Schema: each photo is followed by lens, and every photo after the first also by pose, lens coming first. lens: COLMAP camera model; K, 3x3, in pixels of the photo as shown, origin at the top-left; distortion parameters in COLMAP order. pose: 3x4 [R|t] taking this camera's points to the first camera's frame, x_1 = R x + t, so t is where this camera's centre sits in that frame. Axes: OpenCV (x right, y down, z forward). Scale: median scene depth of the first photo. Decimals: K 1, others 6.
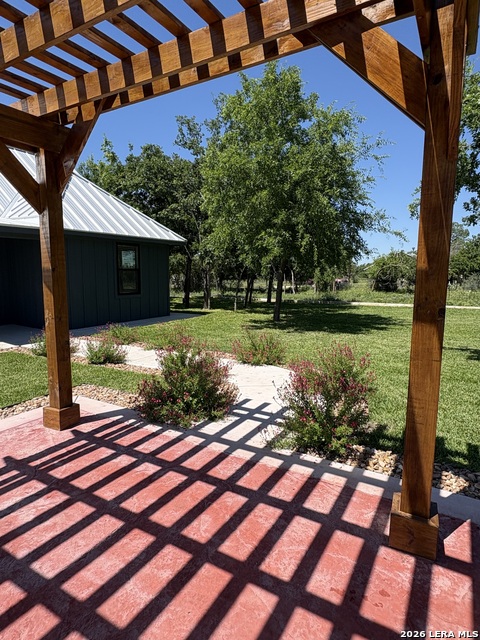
lens RADIAL K [[377.5, 0, 240.0], [0, 377.5, 320.0], [0, 0, 1]] dist [0.000069, -0.000133]
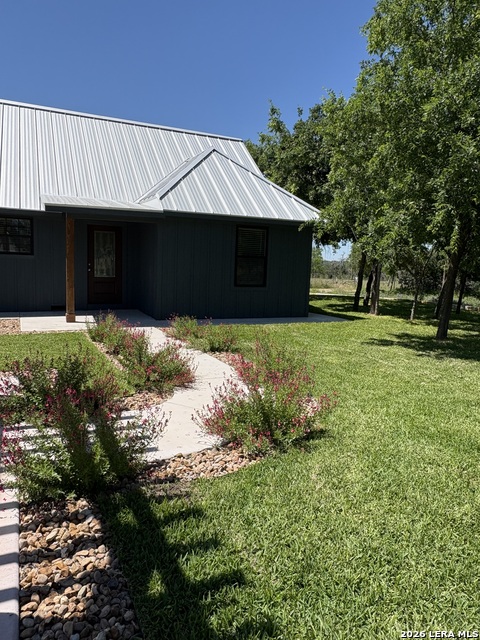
lens RADIAL K [[464.0, 0, 240.0], [0, 464.0, 320.0], [0, 0, 1]] dist [-0.003795, 0.003786]
pose [[0.824387, 0.093411, -0.558266, 0.257066], [-0.100900, 0.994744, 0.017447, -0.008793], [0.556961, 0.041946, 0.829479, 0.123104]]
